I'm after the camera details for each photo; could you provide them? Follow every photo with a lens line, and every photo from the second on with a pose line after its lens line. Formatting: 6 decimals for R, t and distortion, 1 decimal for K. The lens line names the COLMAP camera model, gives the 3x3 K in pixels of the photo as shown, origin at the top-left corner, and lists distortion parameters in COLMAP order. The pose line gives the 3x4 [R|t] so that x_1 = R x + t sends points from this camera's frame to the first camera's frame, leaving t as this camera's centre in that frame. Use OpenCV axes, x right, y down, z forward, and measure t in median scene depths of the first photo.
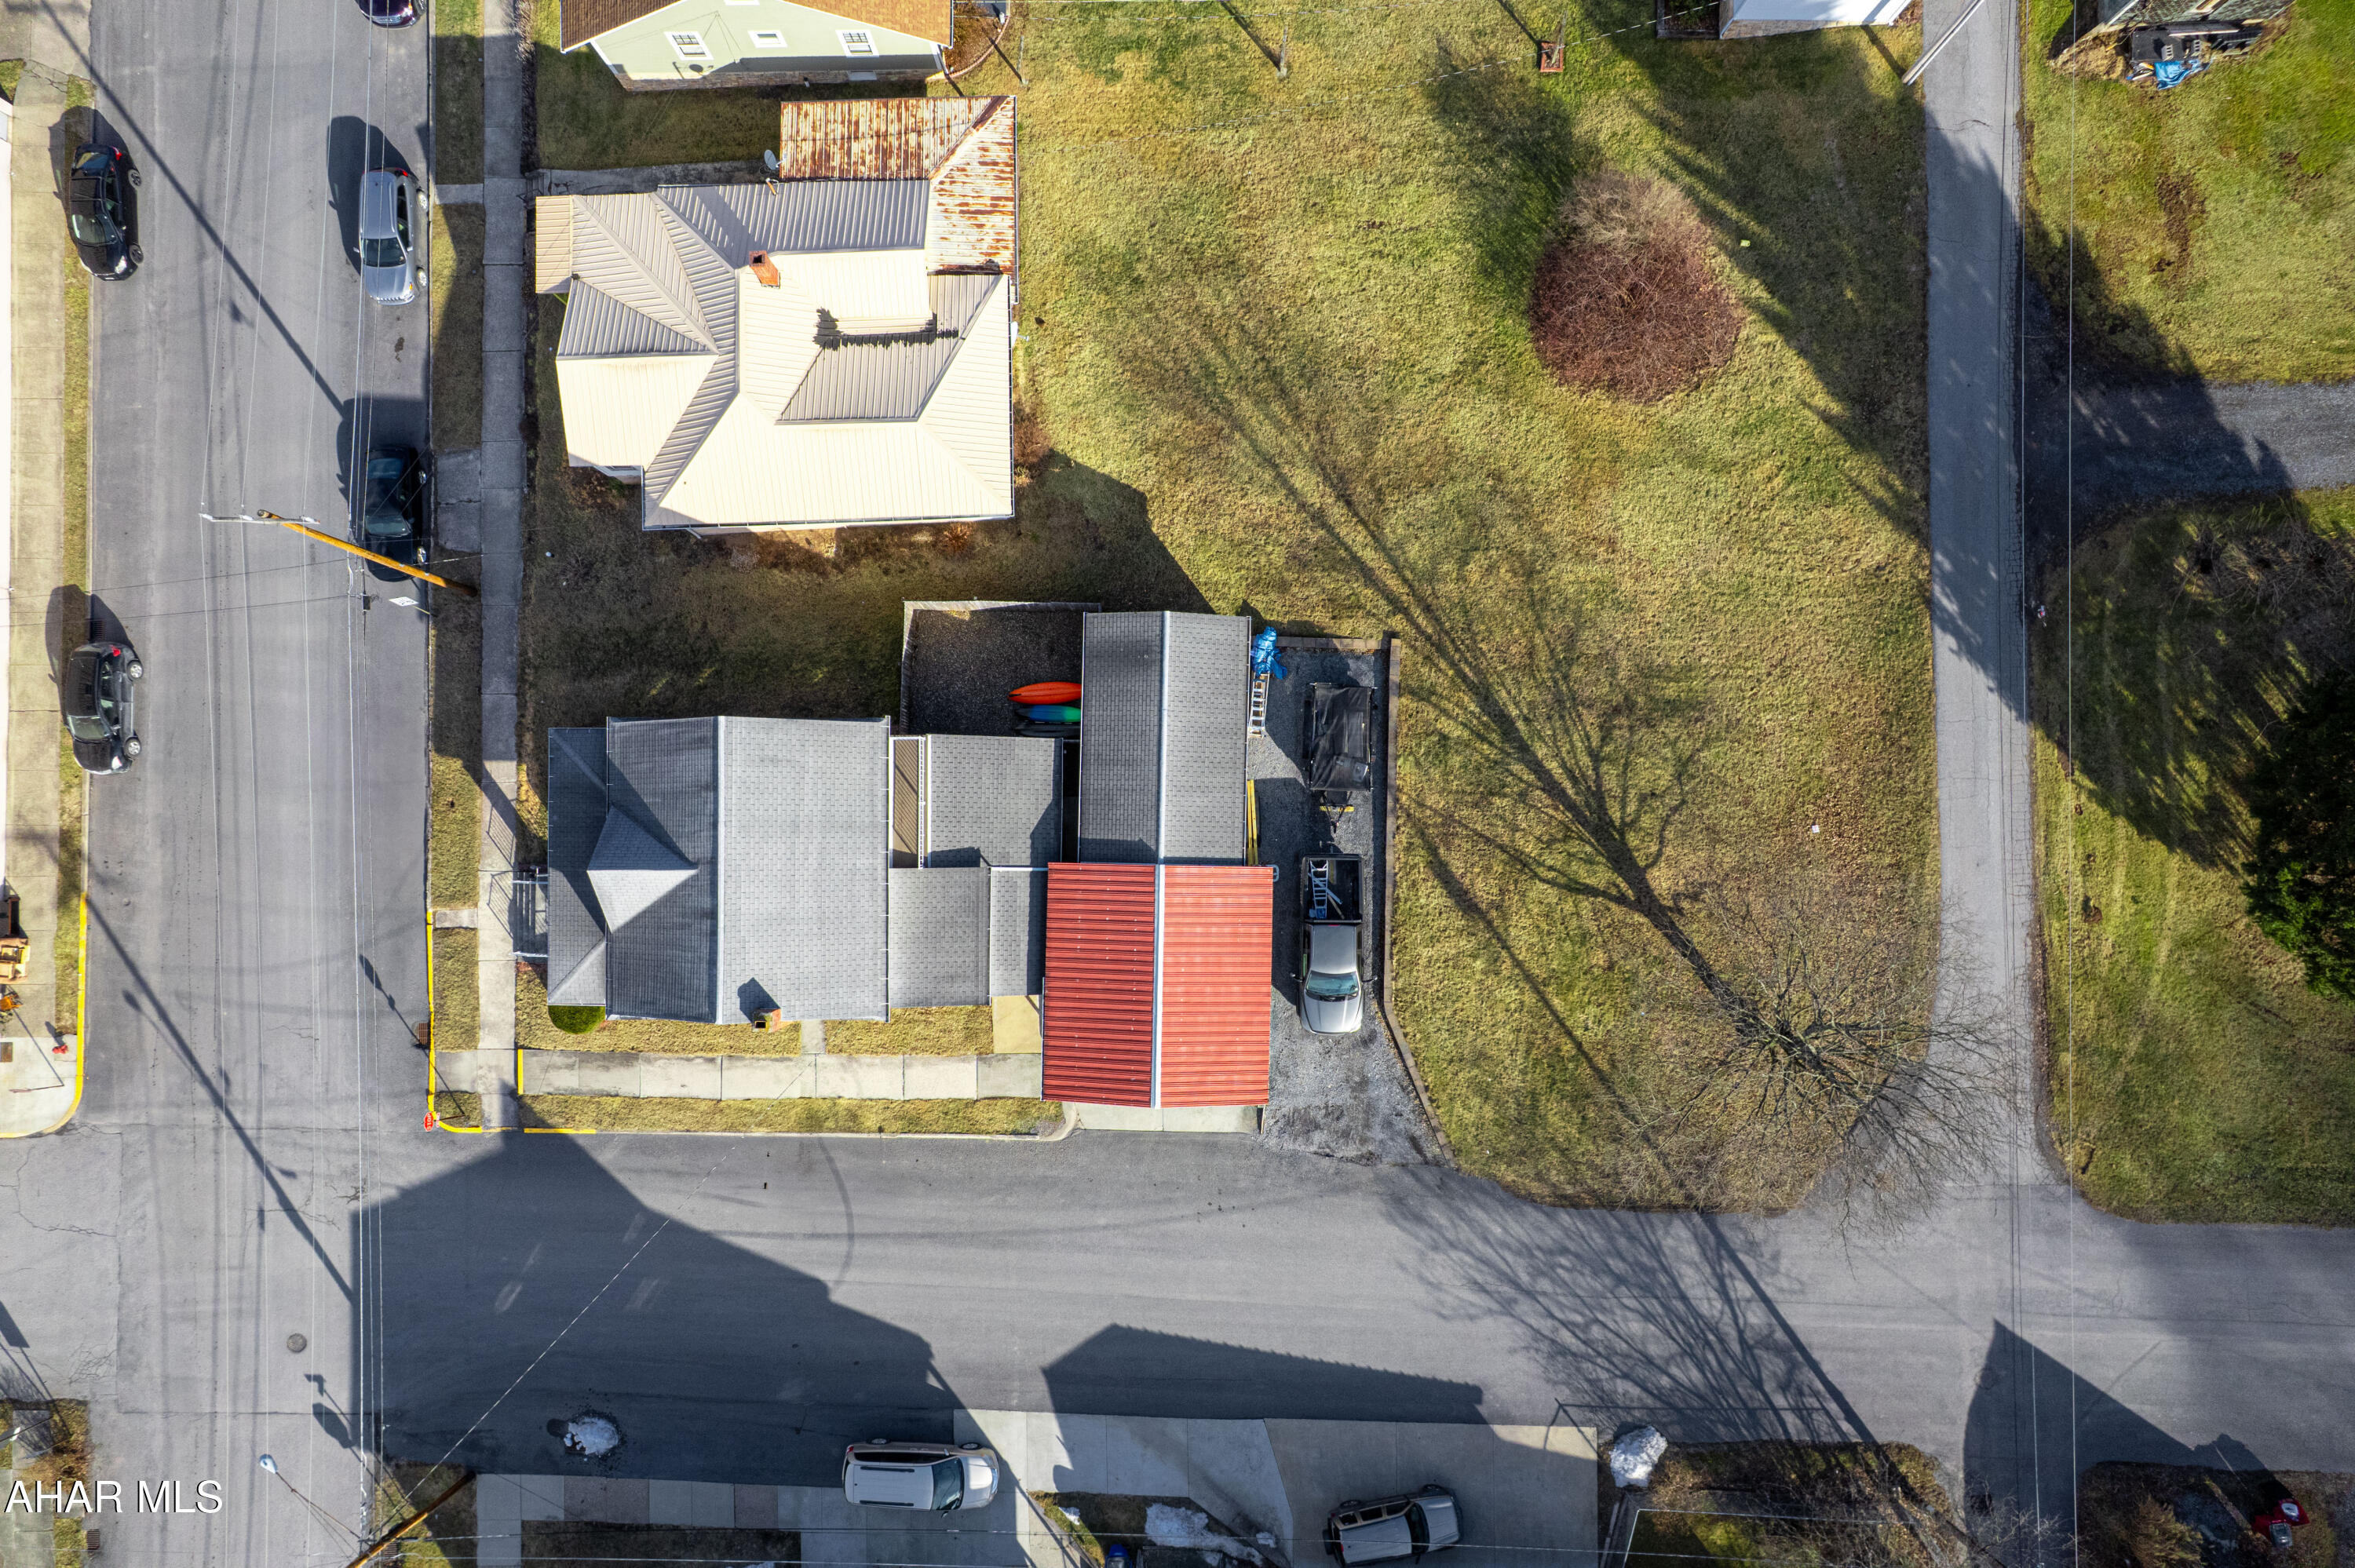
lens RADIAL K [[1501.0, 0, 1177.5], [0, 1501.0, 784.0], [0, 0, 1]] dist [-0.071109, 0.063226]
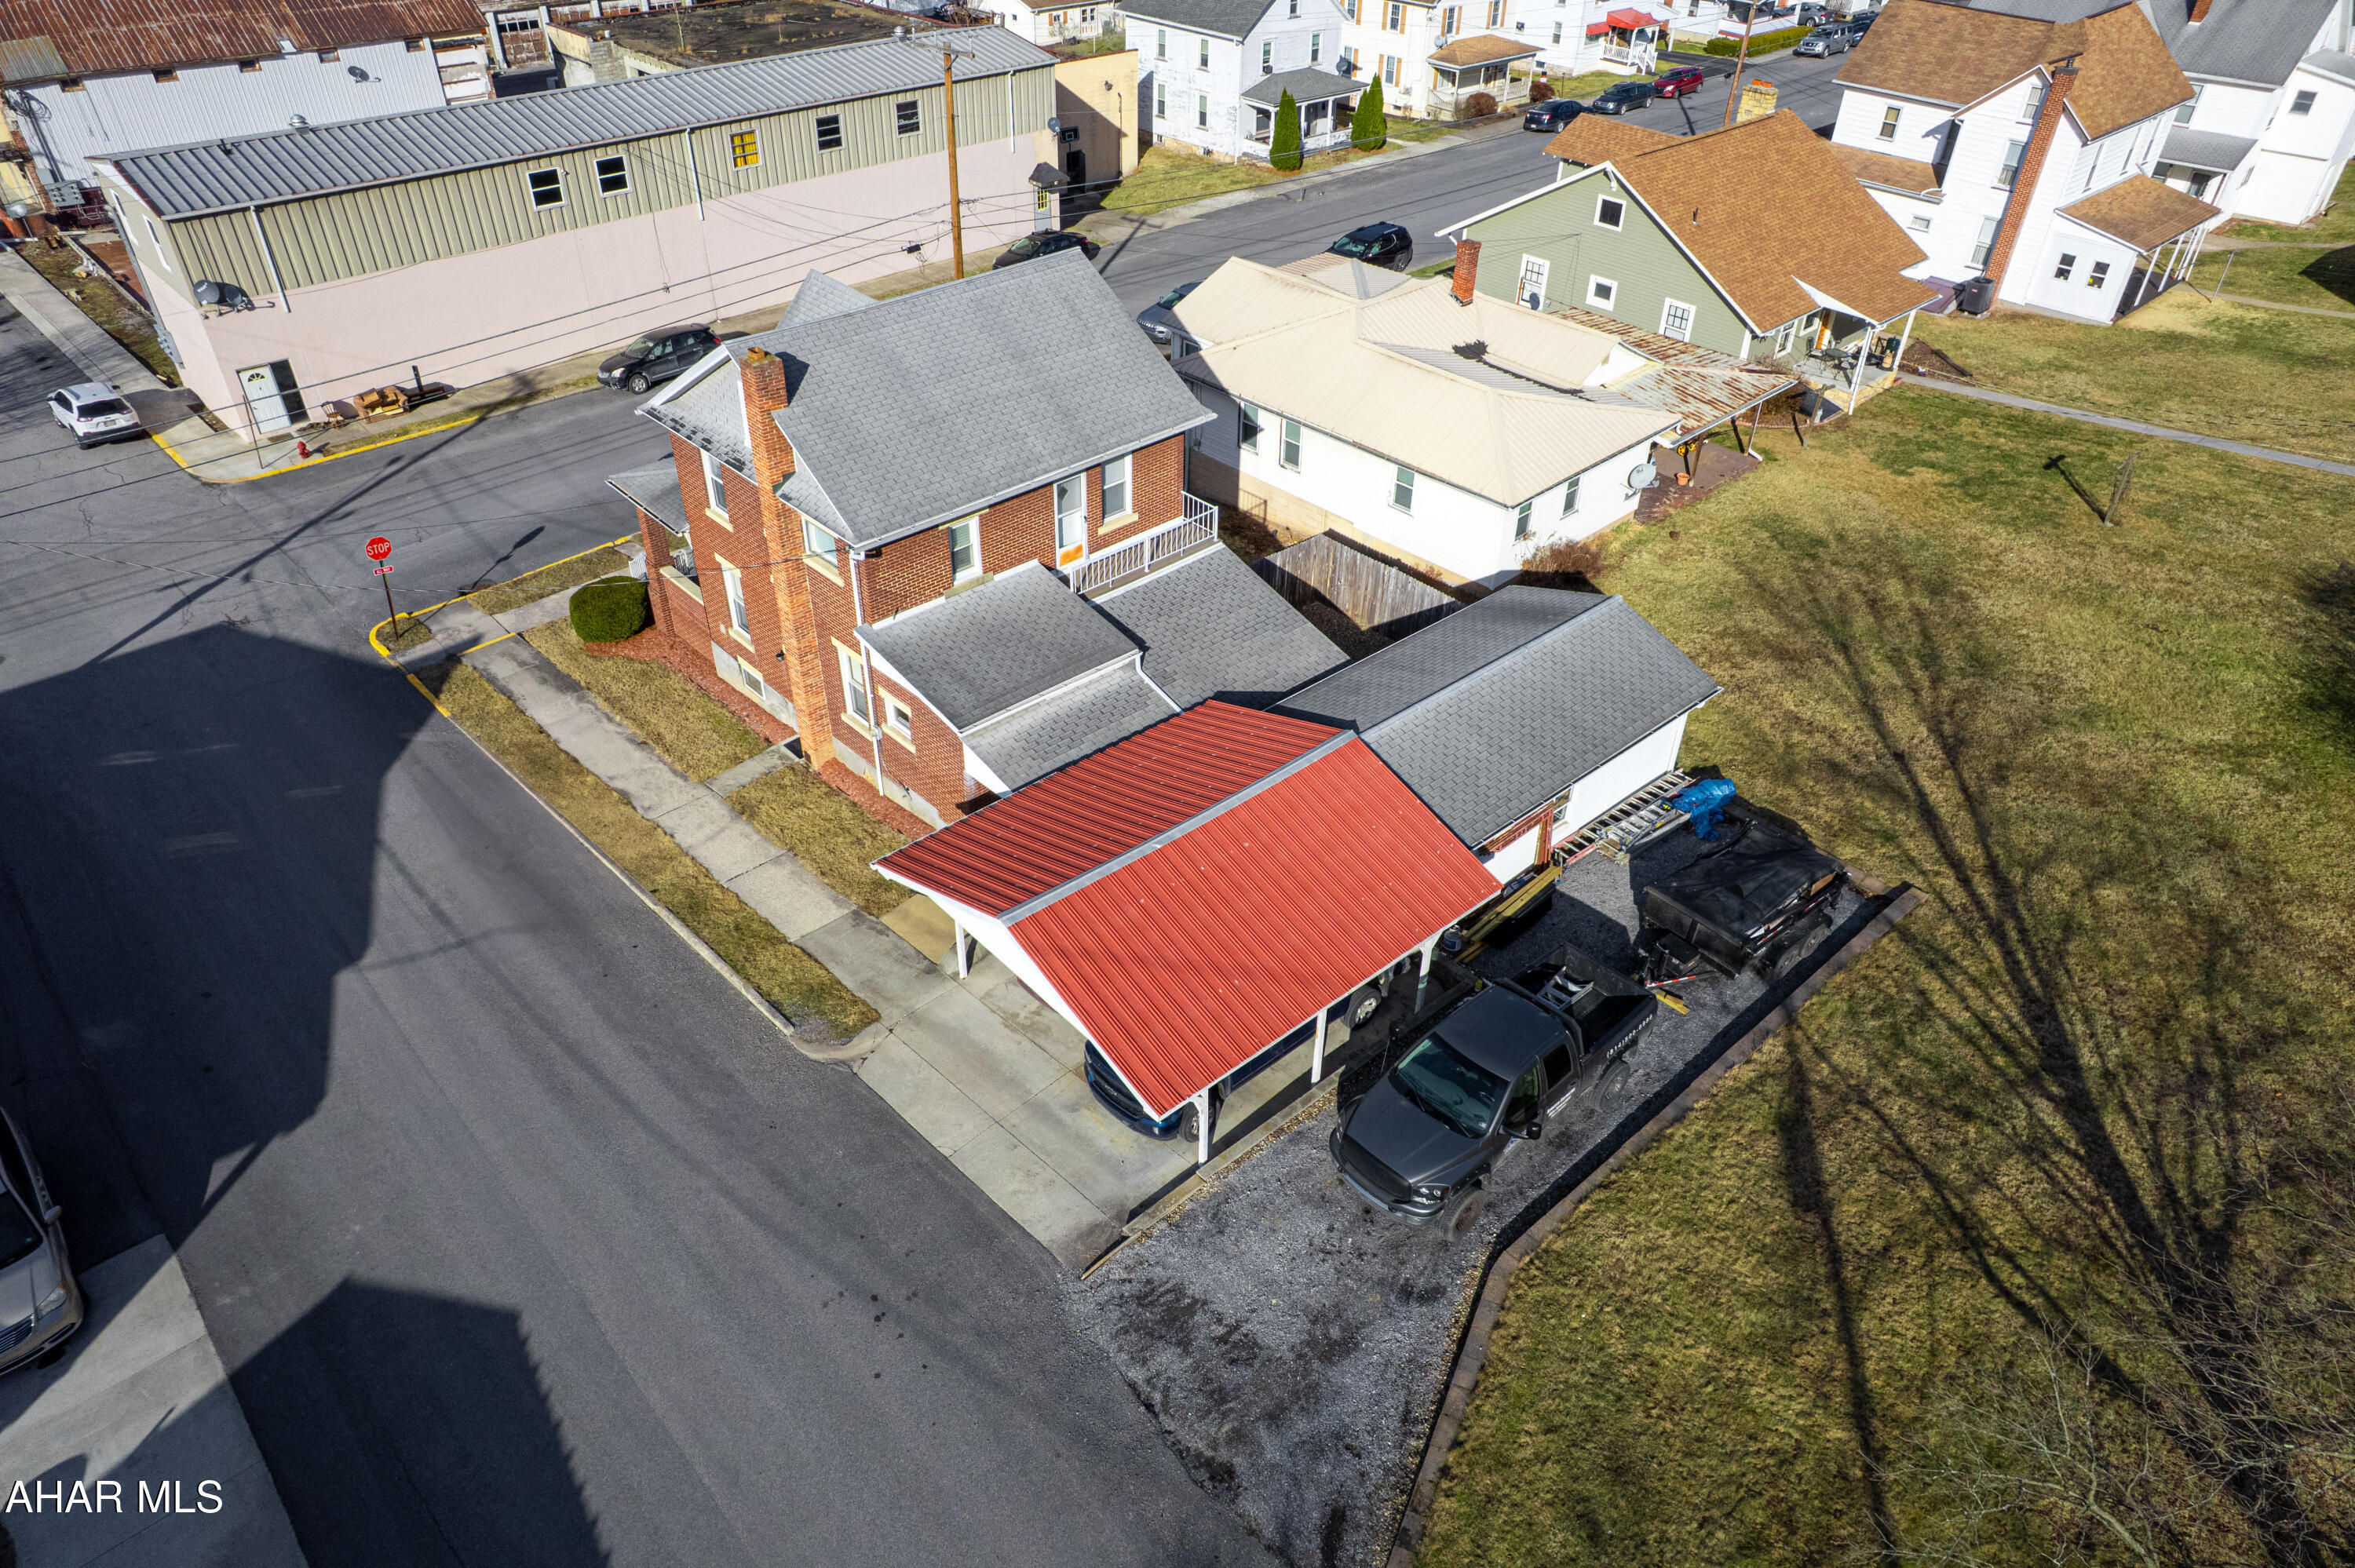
lens RADIAL K [[1501.0, 0, 1177.5], [0, 1501.0, 784.0], [0, 0, 1]] dist [-0.071109, 0.063226]
pose [[0.680971, 0.441746, -0.584071, 0.260957], [-0.732254, 0.420647, -0.535593, 0.382263], [0.009091, 0.792412, 0.609919, 0.629834]]
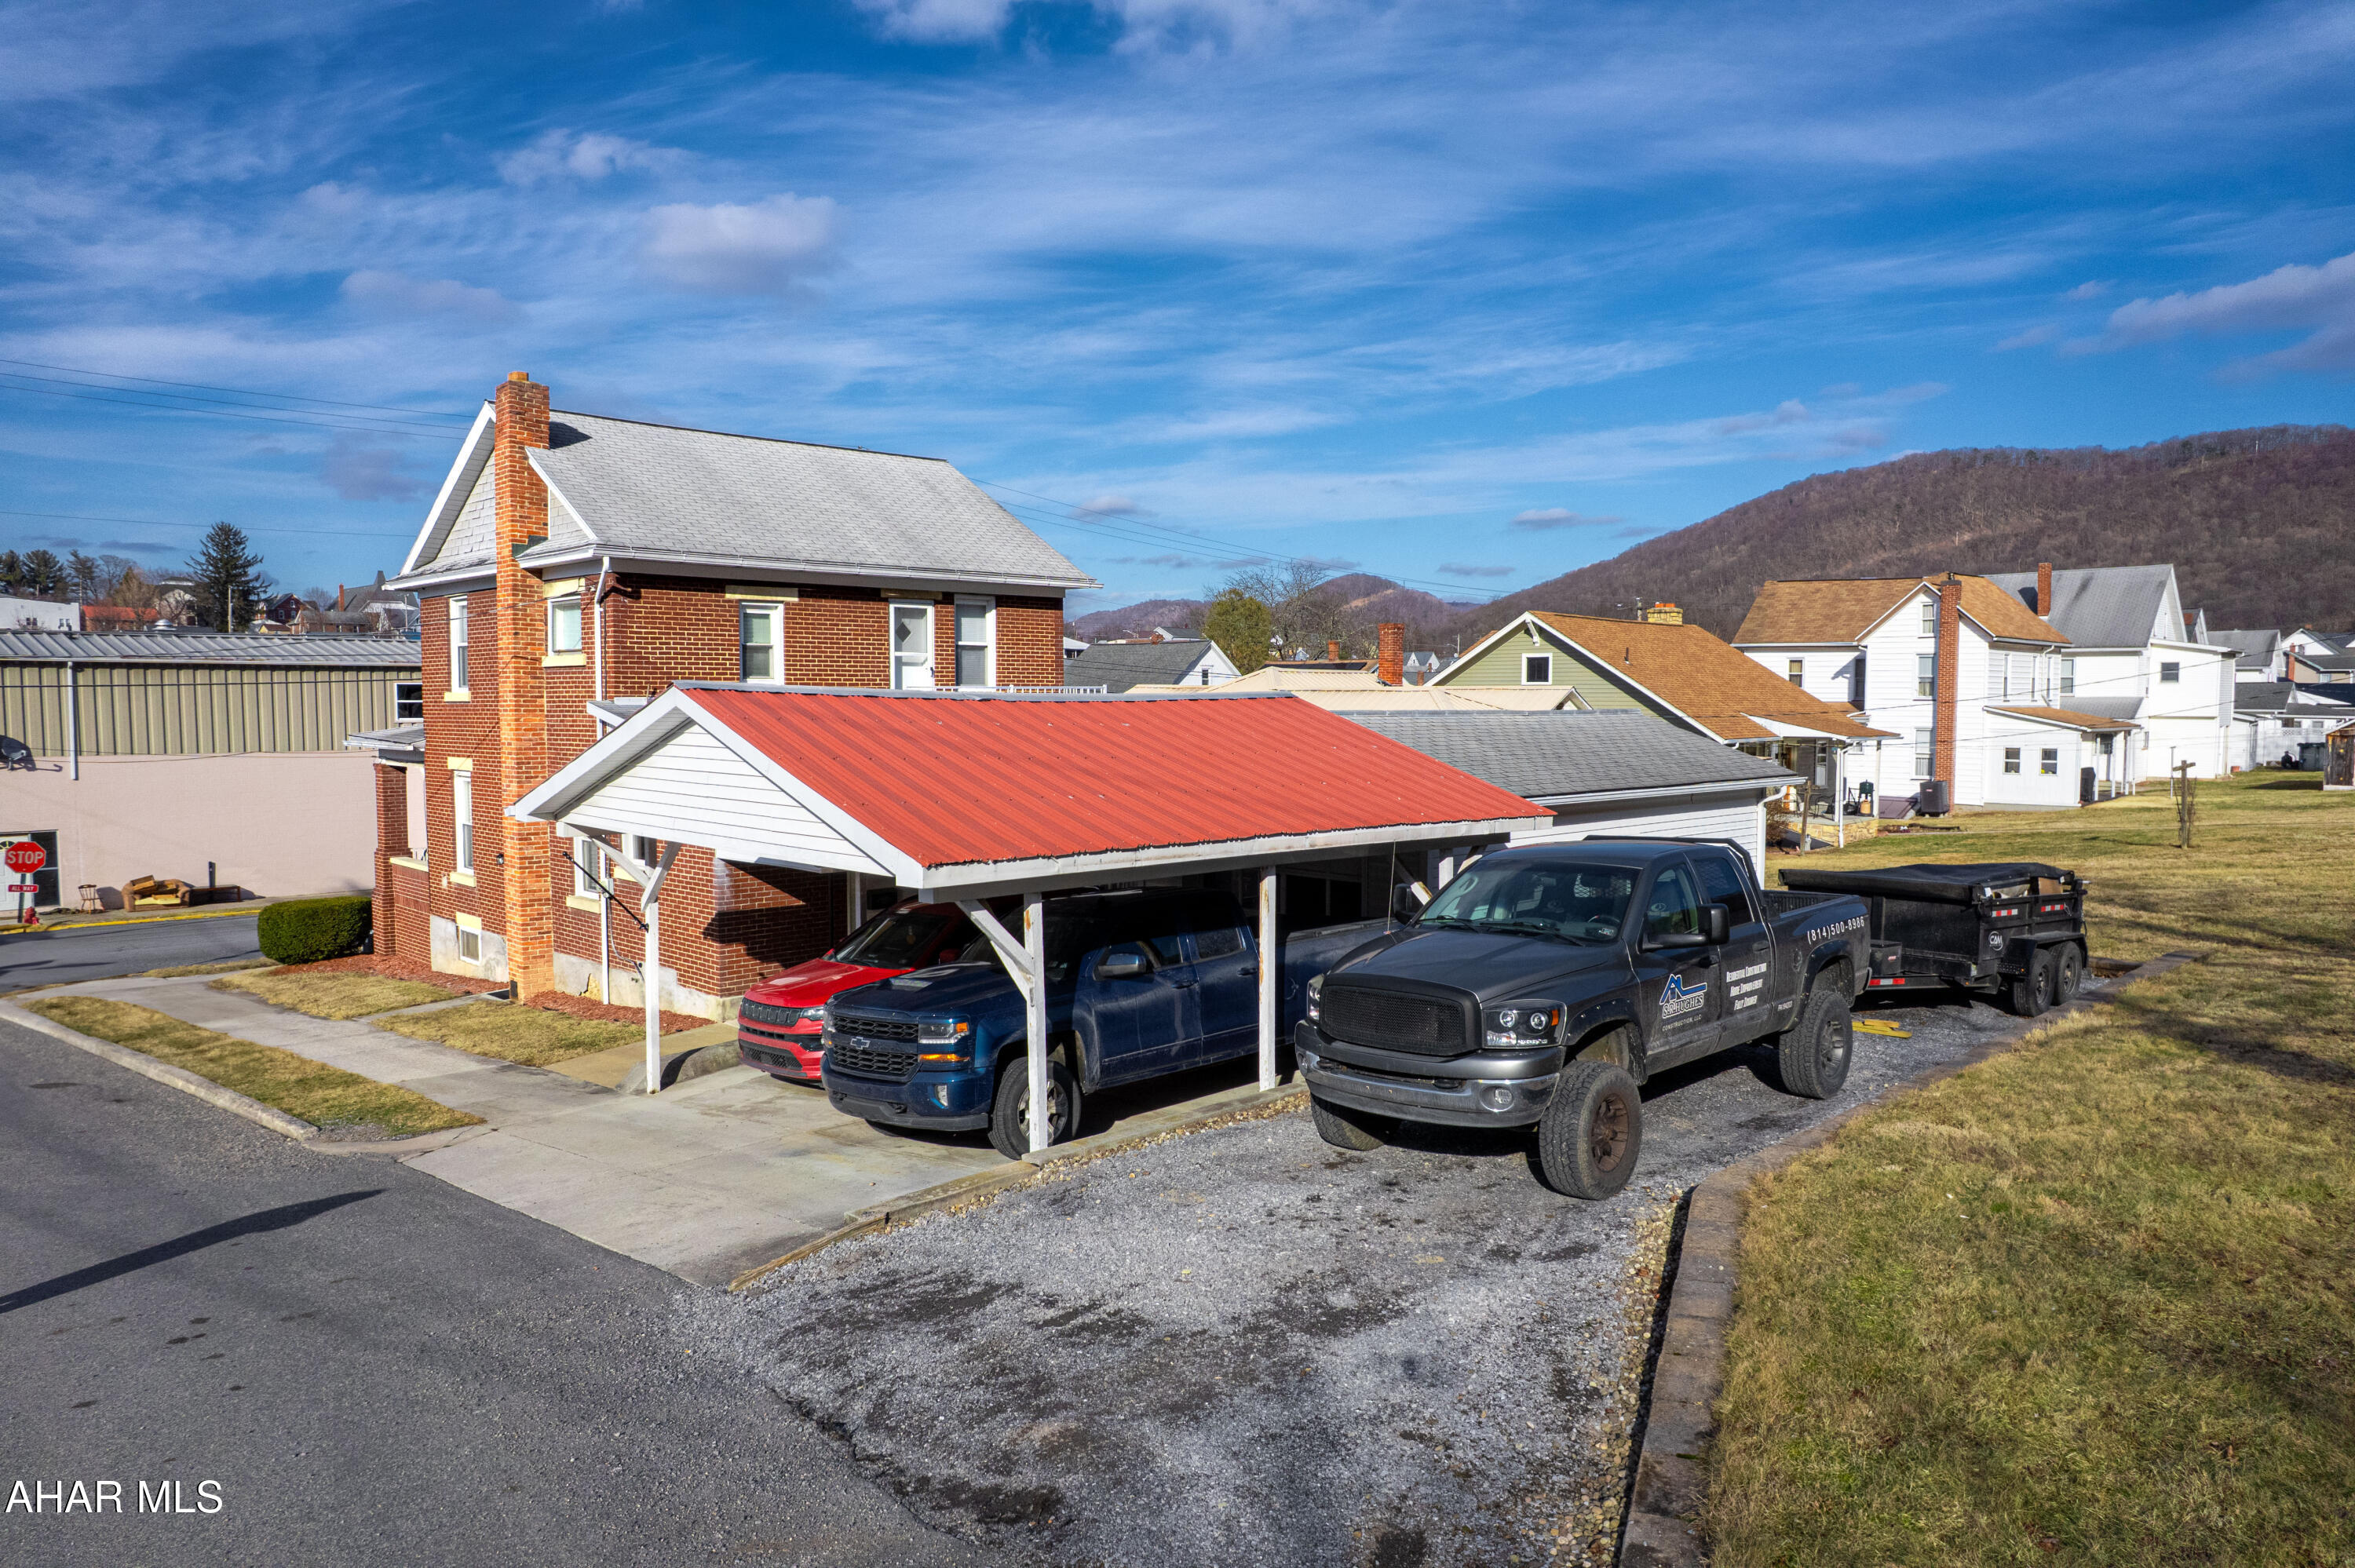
lens RADIAL K [[1501.0, 0, 1177.5], [0, 1501.0, 784.0], [0, 0, 1]] dist [-0.071109, 0.063226]
pose [[0.711733, 0.030899, -0.701771, 0.216632], [-0.702023, 0.066152, -0.709076, 0.317869], [0.024514, 0.997331, 0.068775, 0.929582]]
